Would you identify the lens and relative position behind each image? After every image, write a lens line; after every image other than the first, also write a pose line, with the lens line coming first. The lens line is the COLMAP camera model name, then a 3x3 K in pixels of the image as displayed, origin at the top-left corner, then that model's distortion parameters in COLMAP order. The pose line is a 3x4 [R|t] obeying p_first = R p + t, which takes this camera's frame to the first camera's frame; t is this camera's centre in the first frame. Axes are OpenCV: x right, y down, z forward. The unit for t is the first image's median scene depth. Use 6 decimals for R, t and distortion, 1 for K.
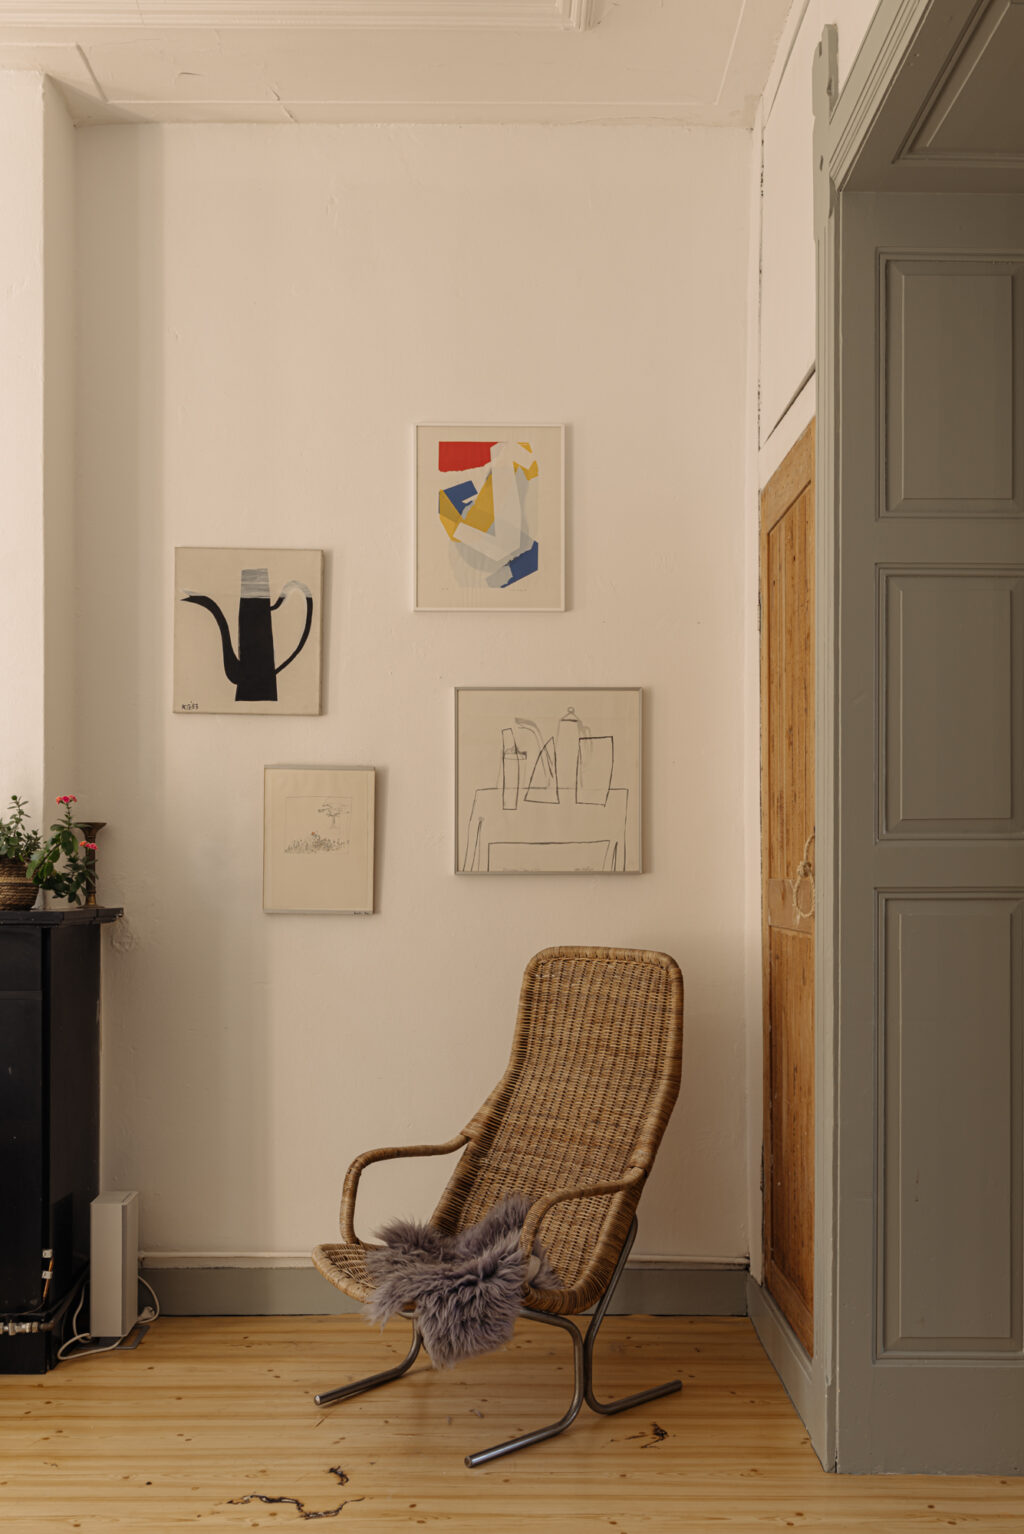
lens RADIAL K [[1456.7, 0, 531.7], [0, 1456.7, 882.6], [0, 0, 1]] dist [-0.006153, 0.000000]
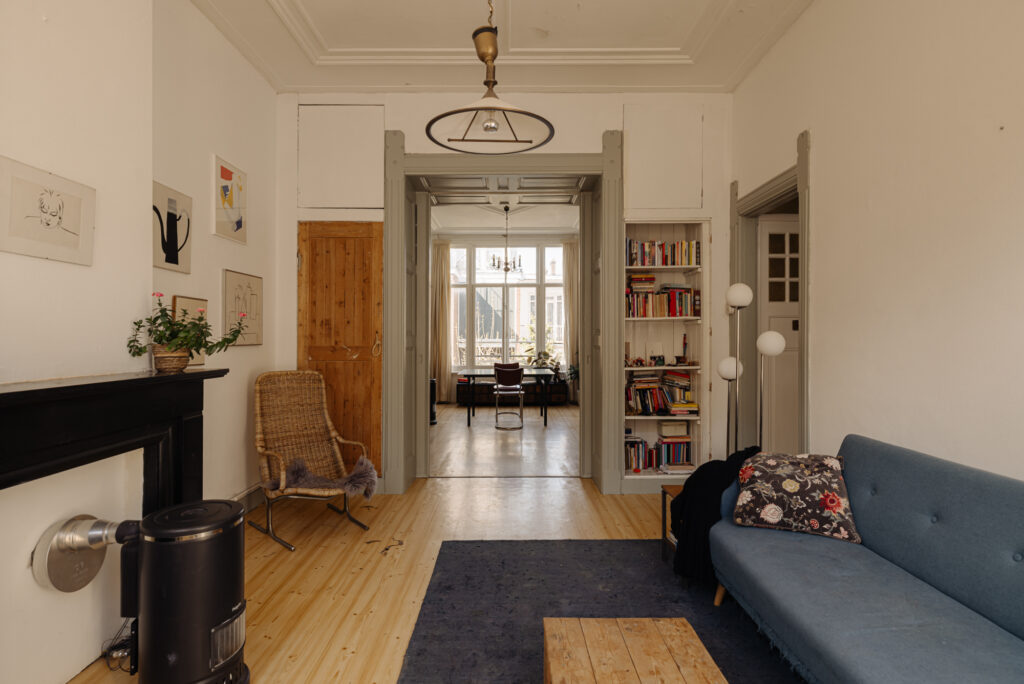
lens RADIAL K [[522.5, 0, 515.5], [0, 522.5, 334.7], [0, 0, 1]] dist [0.010391, -0.000329]
pose [[-0.000202, -0.000341, 1.000000, -0.927280], [-0.000731, 1.000000, 0.000341, -0.025362], [-1.000000, -0.000731, -0.000203, 0.517882]]
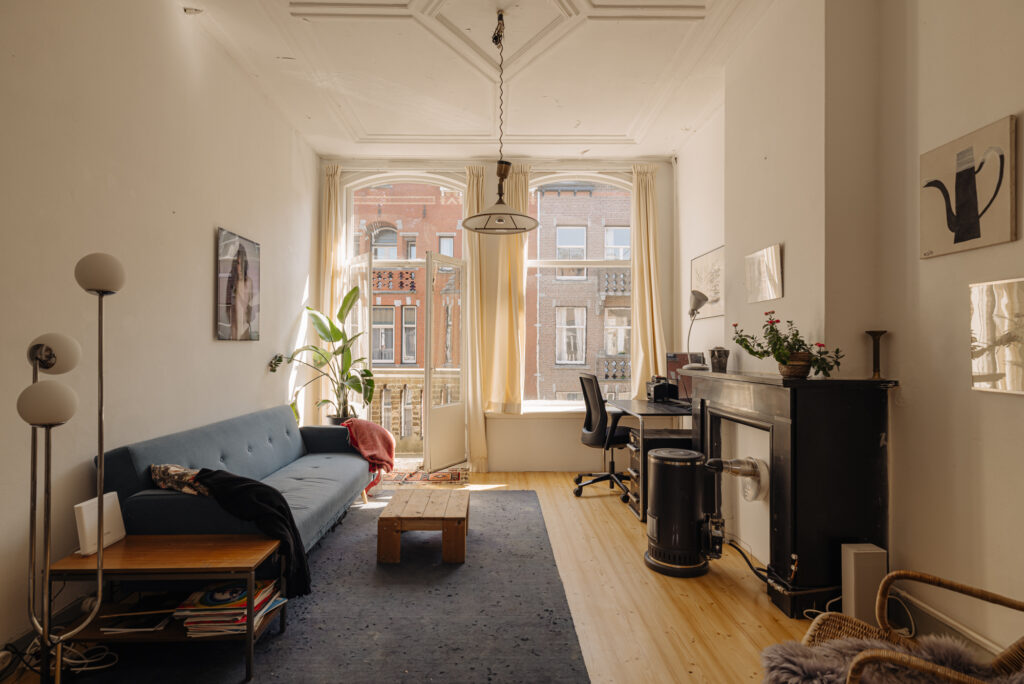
lens RADIAL K [[522.5, 0, 500.6], [0, 522.5, 344.9], [0, 0, 1]] dist [0.010391, -0.000329]
pose [[-0.009456, -0.015323, -0.999838, 0.331448], [-0.008017, 0.999852, -0.015247, -0.010960], [0.999923, 0.007871, -0.009578, 0.548364]]
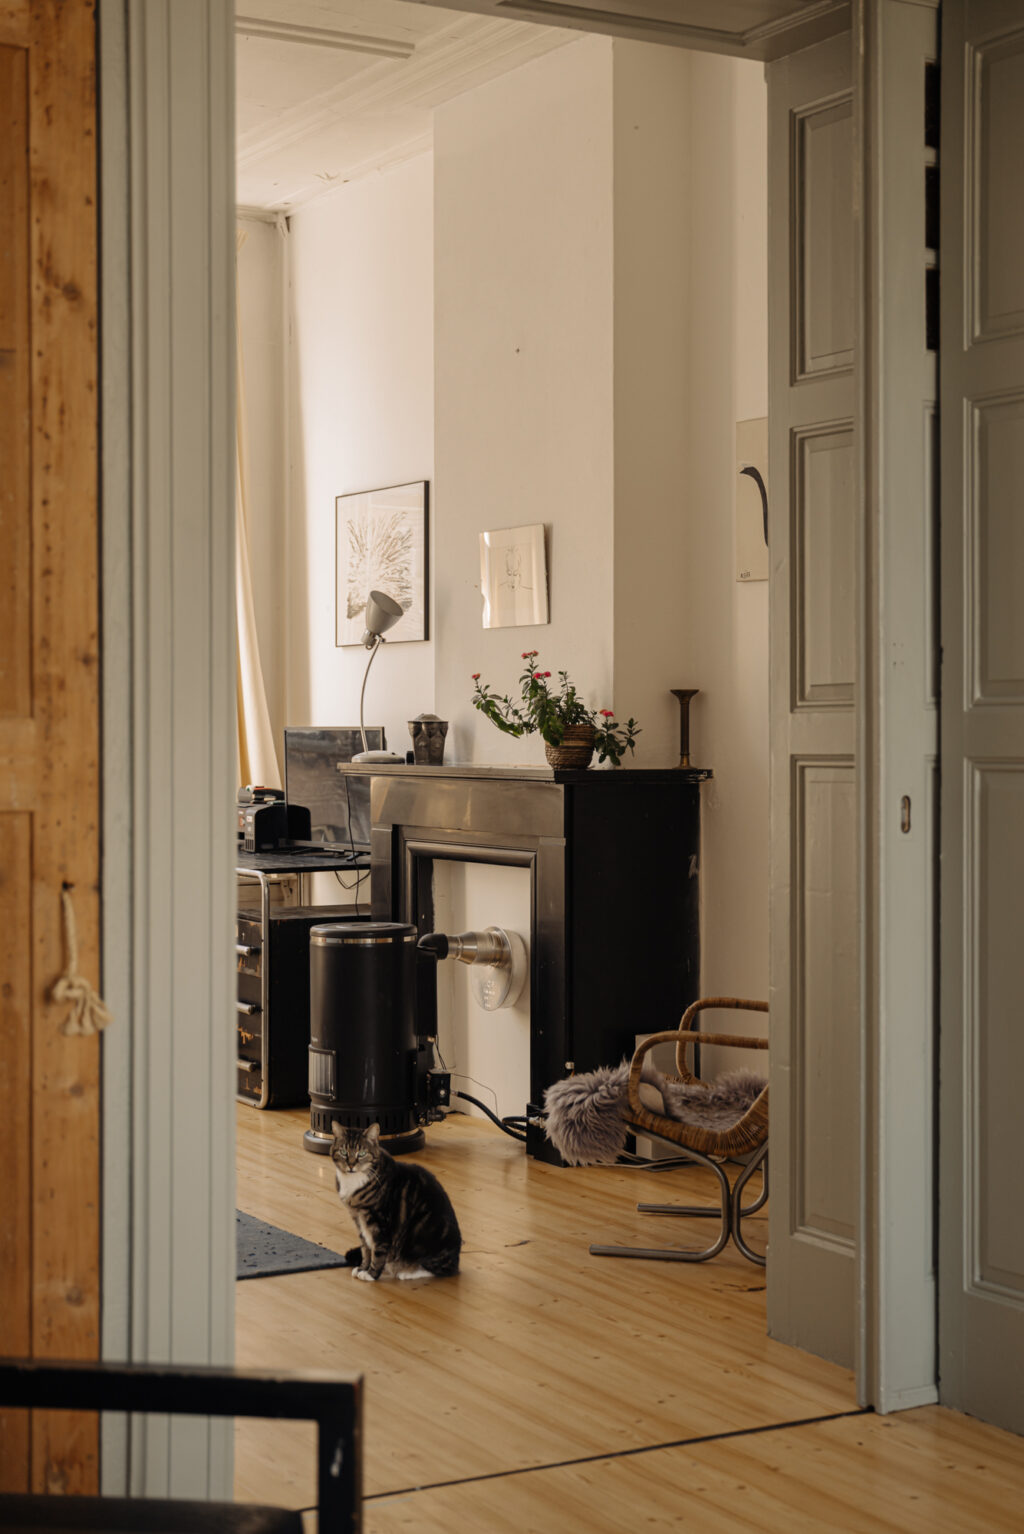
lens RADIAL K [[2468.4, 0, 524.9], [0, 2468.4, 728.6], [0, 0, 1]] dist [0.078380, 0.000000]
pose [[0.480475, -0.002613, -0.877004, 1.228384], [0.001078, 0.999997, -0.002389, -0.007842], [0.877008, 0.000203, 0.480477, 0.020364]]
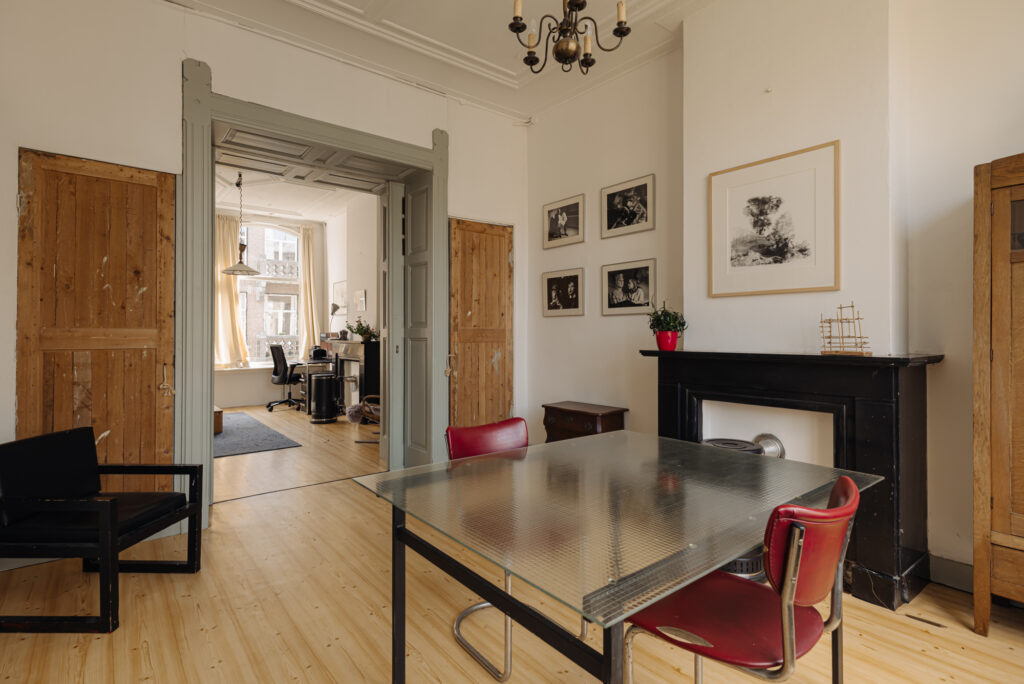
lens RADIAL K [[522.5, 0, 517.1], [0, 522.5, 329.1], [0, 0, 1]] dist [0.010391, -0.000329]
pose [[0.609839, -0.010077, -0.792462, 1.417860], [0.000485, 0.999924, -0.012342, -0.002135], [0.792526, 0.007143, 0.609797, 0.218560]]
